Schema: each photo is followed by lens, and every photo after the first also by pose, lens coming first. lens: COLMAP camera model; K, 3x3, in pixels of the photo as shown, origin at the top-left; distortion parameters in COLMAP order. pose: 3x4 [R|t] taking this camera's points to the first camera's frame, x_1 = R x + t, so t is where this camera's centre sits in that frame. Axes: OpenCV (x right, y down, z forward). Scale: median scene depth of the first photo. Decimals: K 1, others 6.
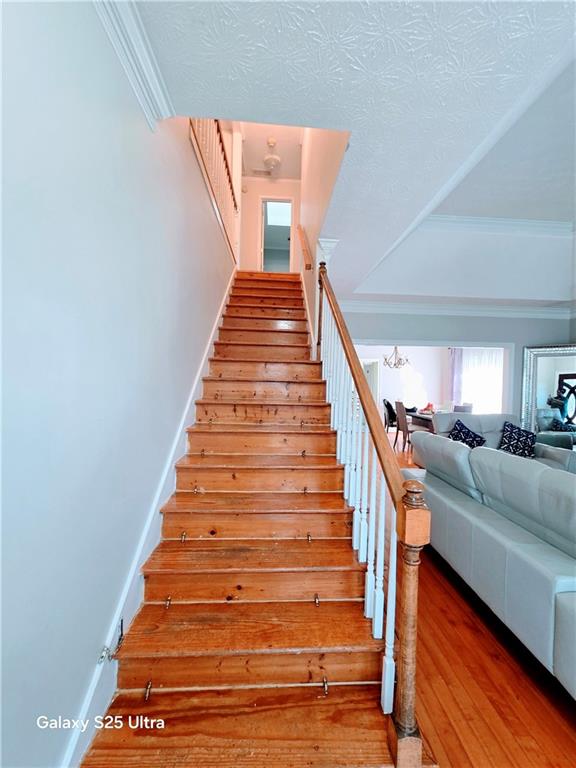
lens RADIAL K [[310.7, 0, 289.9], [0, 310.7, 387.5], [0, 0, 1]] dist [-0.000316, 0.000306]
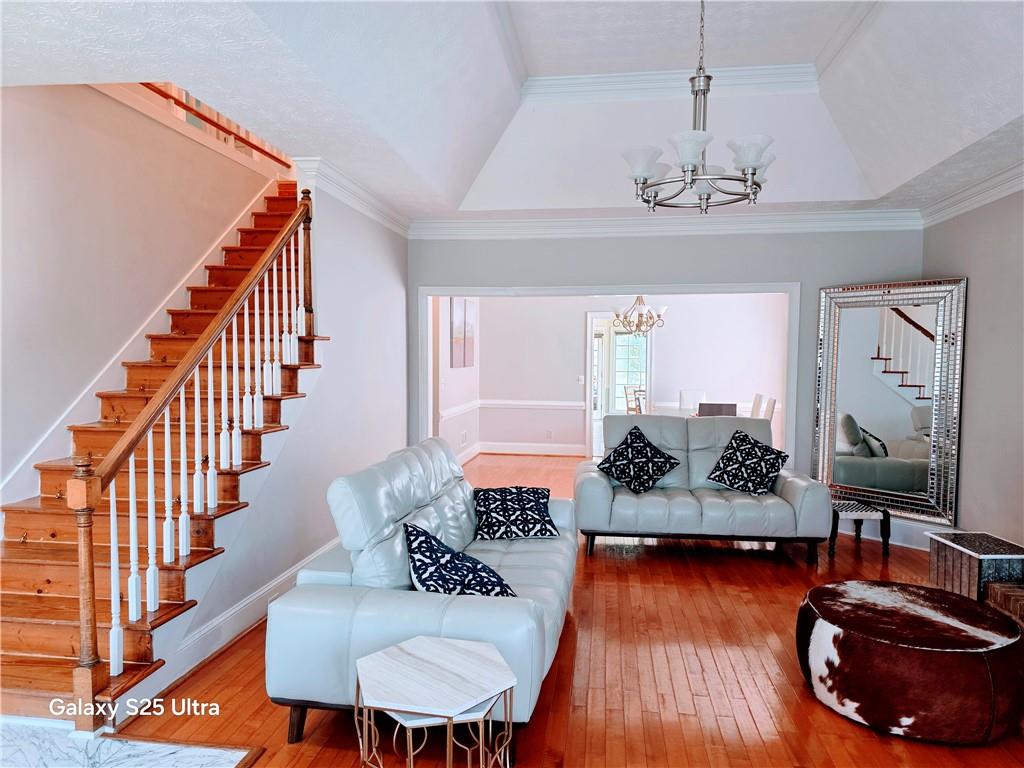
lens RADIAL K [[688.8, 0, 513.9], [0, 688.8, 398.9], [0, 0, 1]] dist [0.057296, -0.055268]
pose [[0.981665, -0.002631, -0.190596, 0.573038], [0.010846, 0.999056, 0.042073, -0.003135], [0.190305, -0.043369, 0.980767, -0.290047]]
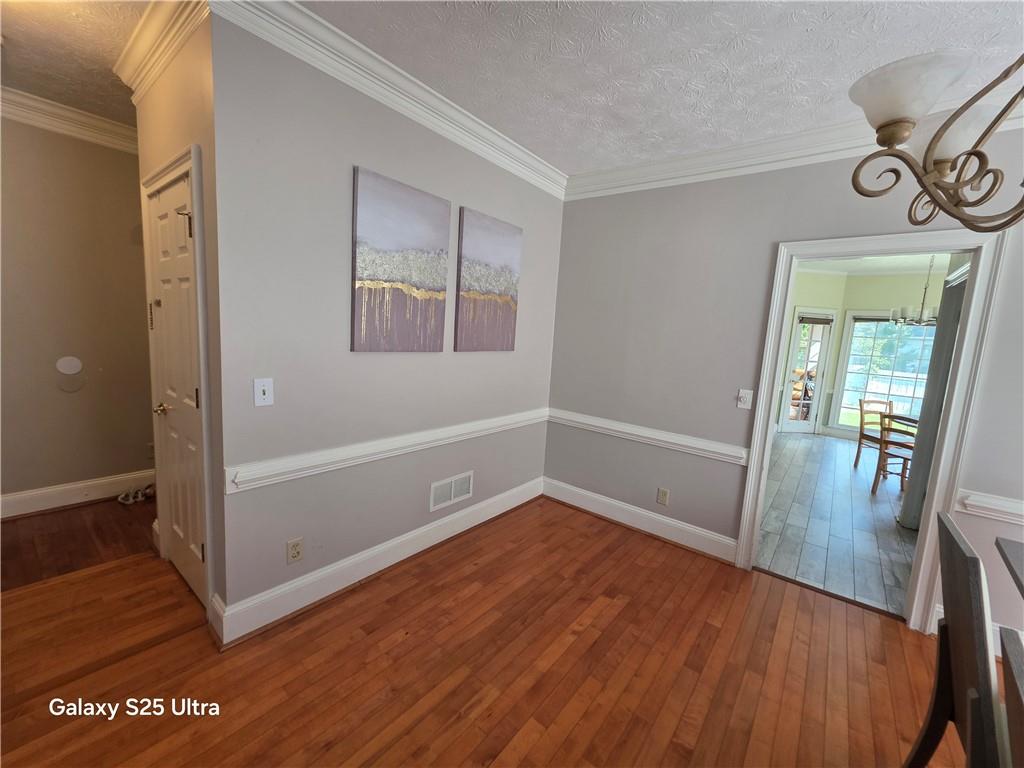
lens RADIAL K [[414.3, 0, 515.1], [0, 414.3, 388.0], [0, 0, 1]] dist [-0.000316, 0.000306]
pose [[0.747454, 0.112734, -0.654678, 0.503505], [-0.054167, 0.992557, 0.109072, -0.032865], [0.662102, -0.046064, 0.747997, 1.323942]]
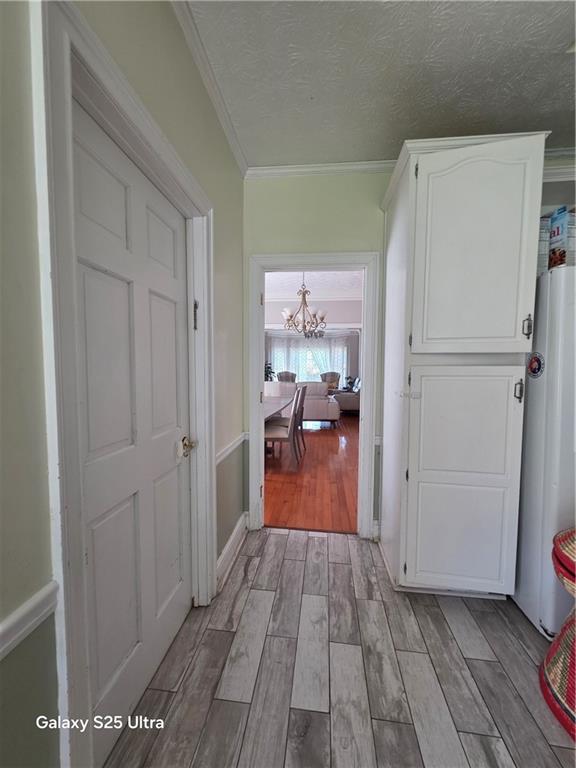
lens RADIAL K [[310.7, 0, 288.1], [0, 310.7, 384.2], [0, 0, 1]] dist [-0.000316, 0.000306]
pose [[-0.984467, -0.036914, 0.171646, 0.436510], [-0.024391, 0.996923, 0.074499, -0.015064], [-0.173868, 0.069155, -0.982338, 2.446171]]
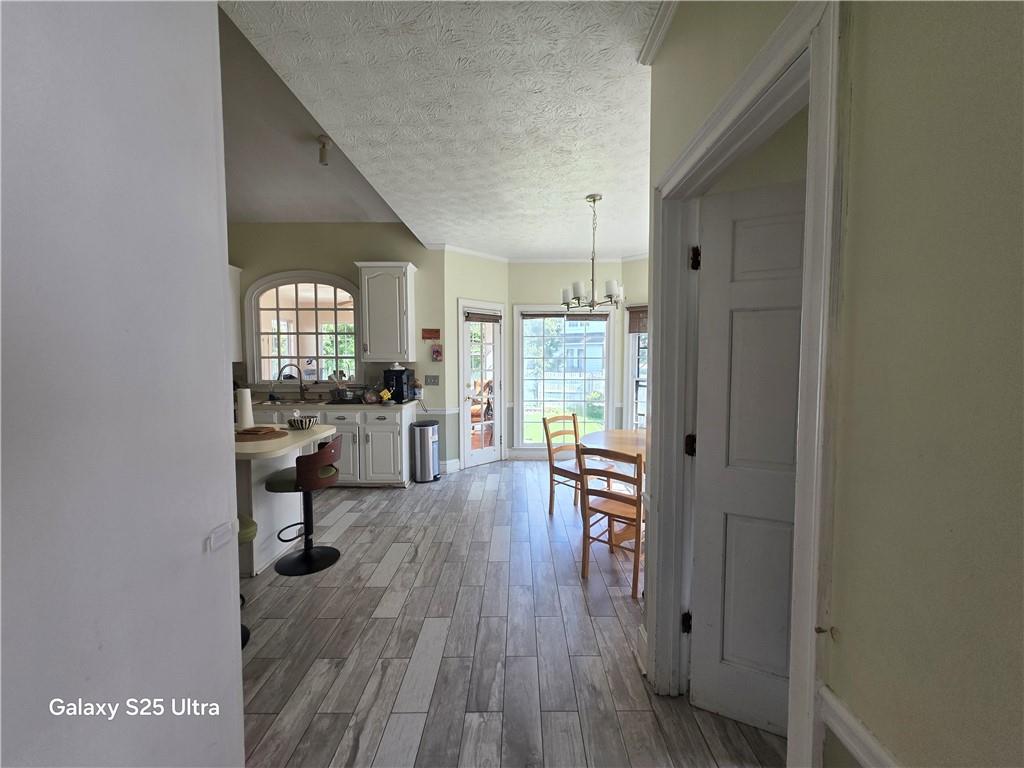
lens RADIAL K [[414.3, 0, 512.1], [0, 414.3, 383.2], [0, 0, 1]] dist [-0.000316, 0.000306]
pose [[0.997216, -0.019184, -0.072060, 0.466685], [0.022113, 0.998952, 0.040075, -0.031026], [0.071216, -0.041557, 0.996595, 2.042616]]
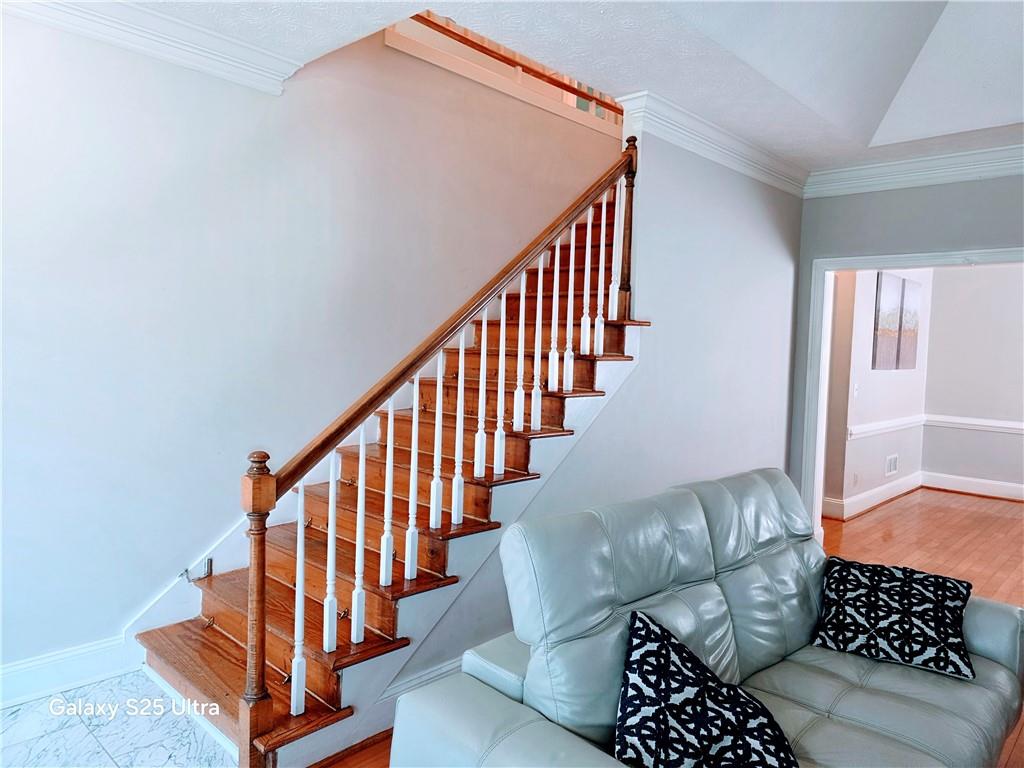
lens RADIAL K [[688.8, 0, 519.9], [0, 688.8, 378.9], [0, 0, 1]] dist [0.057296, -0.055268]
pose [[0.684441, 0.036719, -0.728143, 0.592031], [-0.029379, 0.999309, 0.022778, -0.001754], [0.728476, 0.005802, 0.685047, 0.020283]]
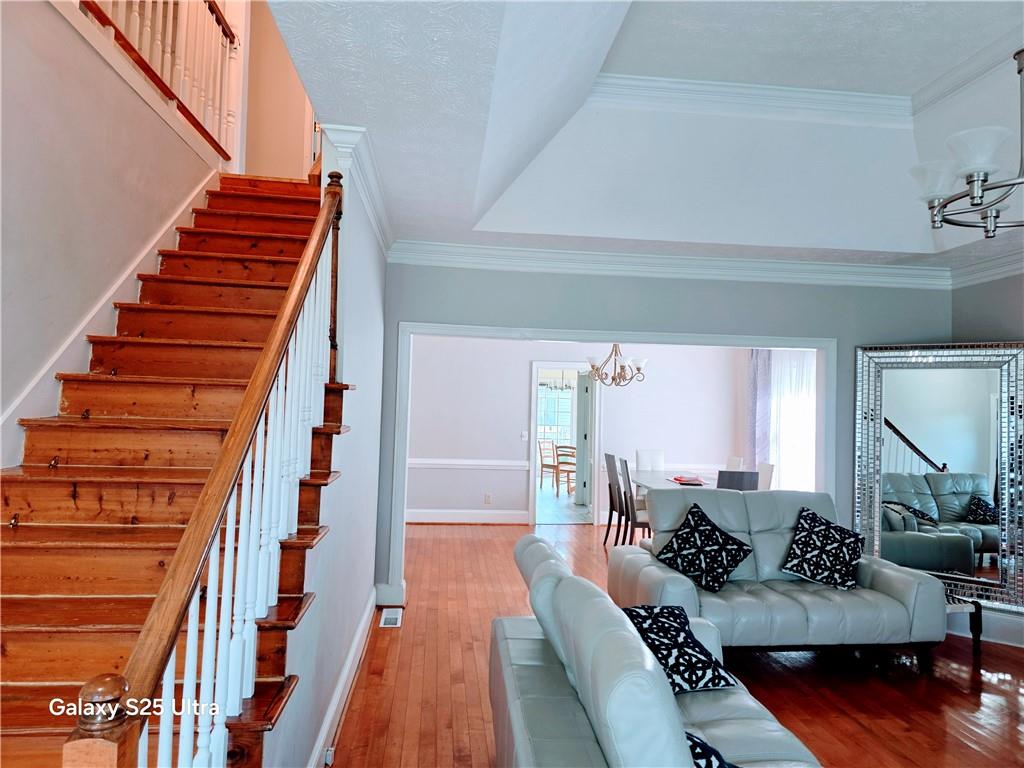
lens RADIAL K [[688.8, 0, 514.2], [0, 688.8, 379.3], [0, 0, 1]] dist [0.057296, -0.055268]
pose [[0.998790, 0.010475, 0.048060, 0.223623], [-0.007832, 0.998464, -0.054853, -0.024248], [-0.048561, 0.054410, 0.997337, -0.029700]]
